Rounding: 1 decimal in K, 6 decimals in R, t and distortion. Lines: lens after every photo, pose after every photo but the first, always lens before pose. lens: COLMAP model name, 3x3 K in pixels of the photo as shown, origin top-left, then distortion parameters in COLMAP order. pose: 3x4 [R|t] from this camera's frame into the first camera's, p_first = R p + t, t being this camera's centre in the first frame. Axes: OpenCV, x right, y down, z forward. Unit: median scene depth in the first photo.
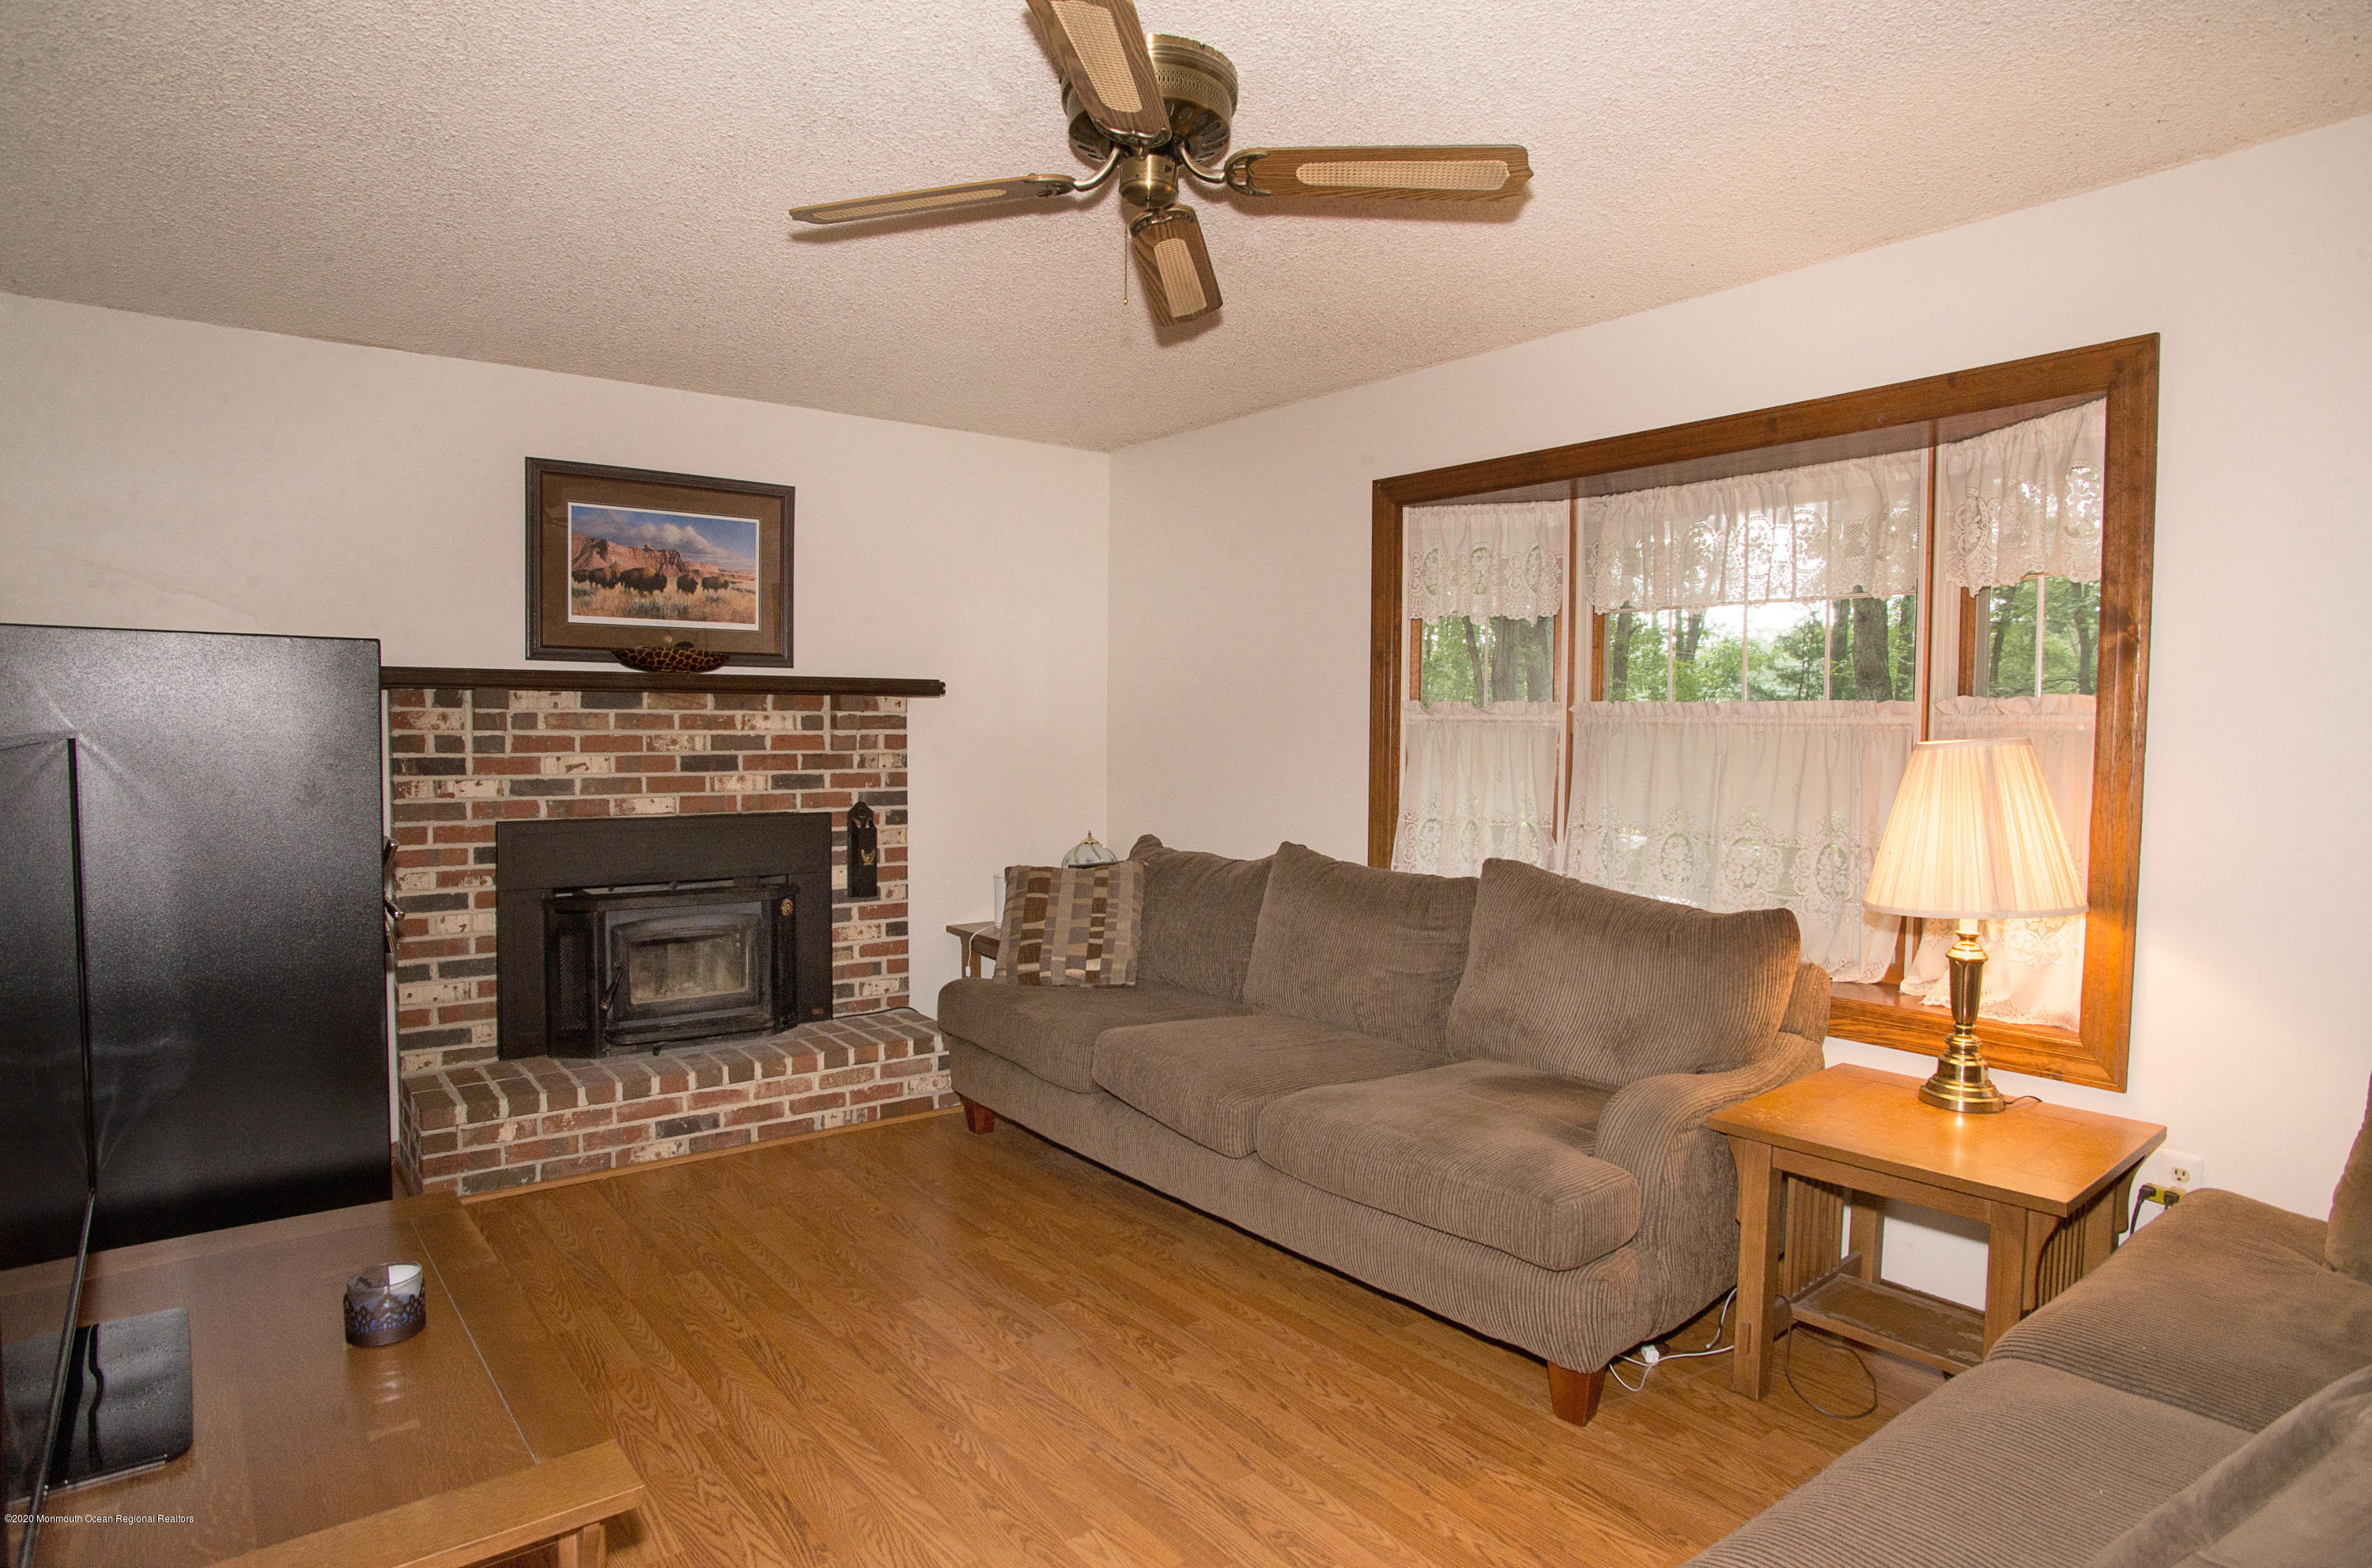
lens RADIAL K [[1325.5, 0, 1186.0], [0, 1325.5, 784.0], [0, 0, 1]] dist [-0.108036, 0.063080]
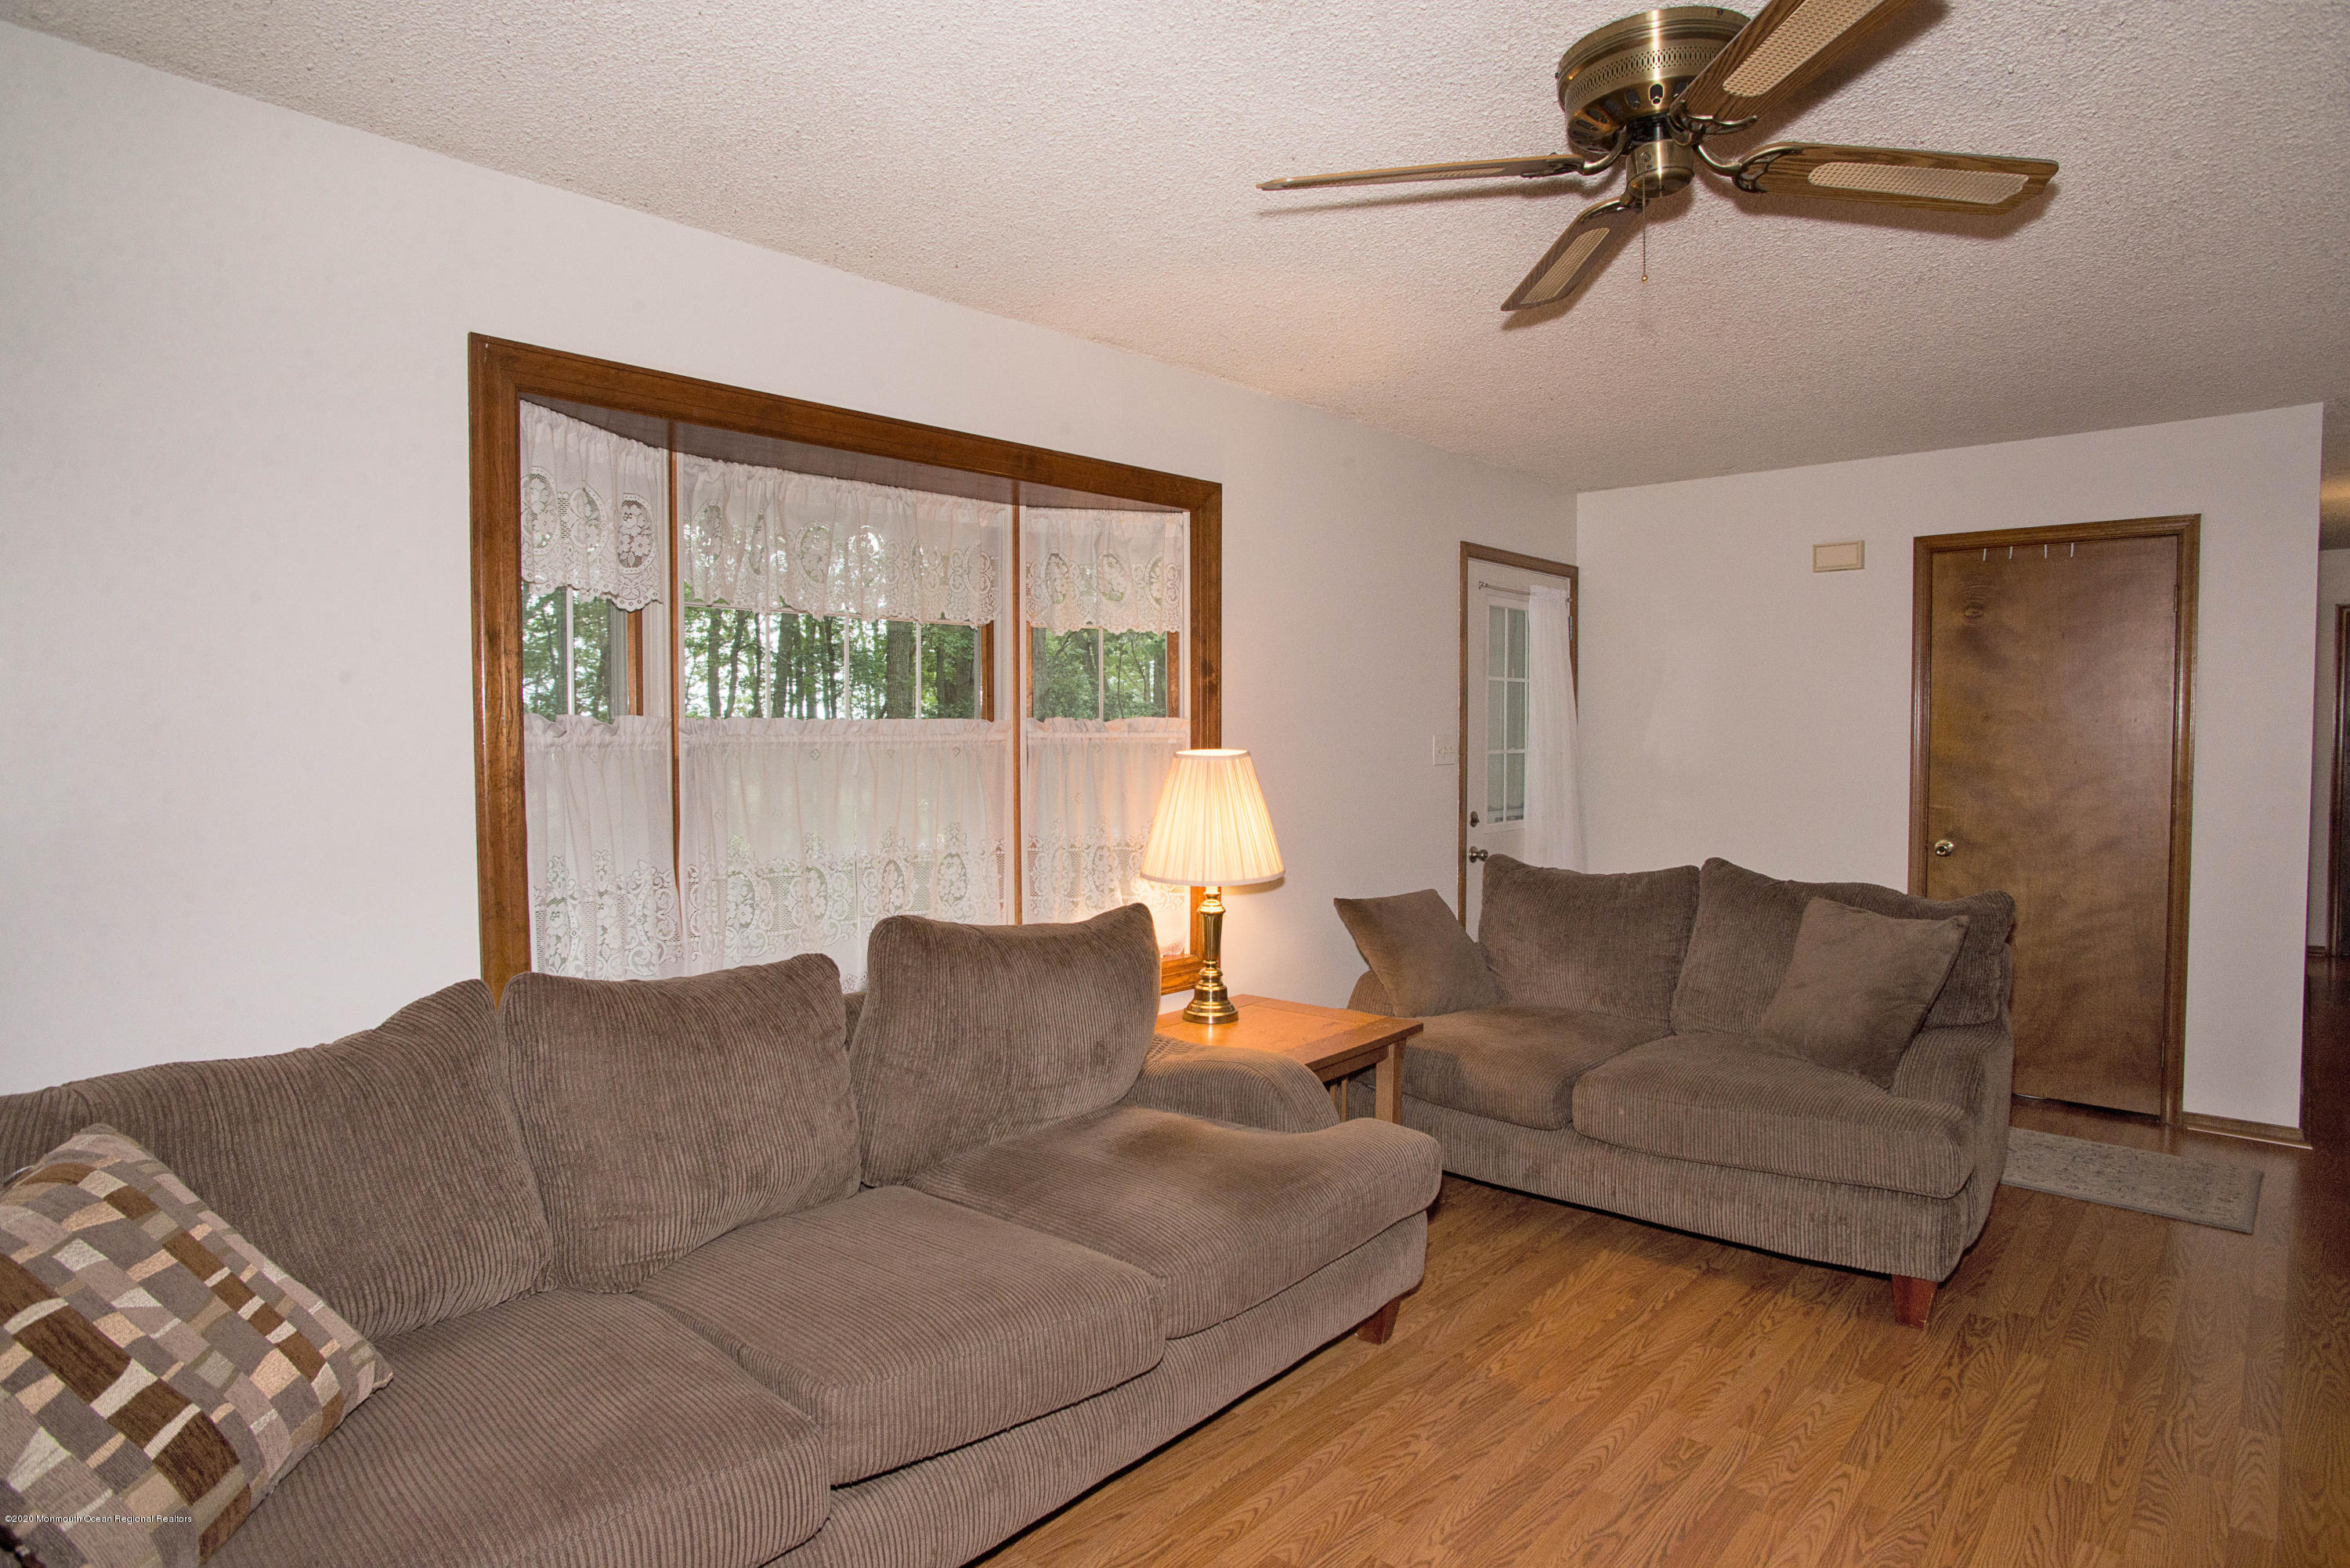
lens RADIAL K [[1330.2, 0, 1175.0], [0, 1330.2, 784.0], [0, 0, 1]] dist [0.000485, 0.000121]
pose [[-0.182410, -0.054452, 0.981714, -0.738531], [0.042740, 0.997082, 0.063246, -0.088077], [-0.982293, 0.053495, -0.179550, 1.218239]]
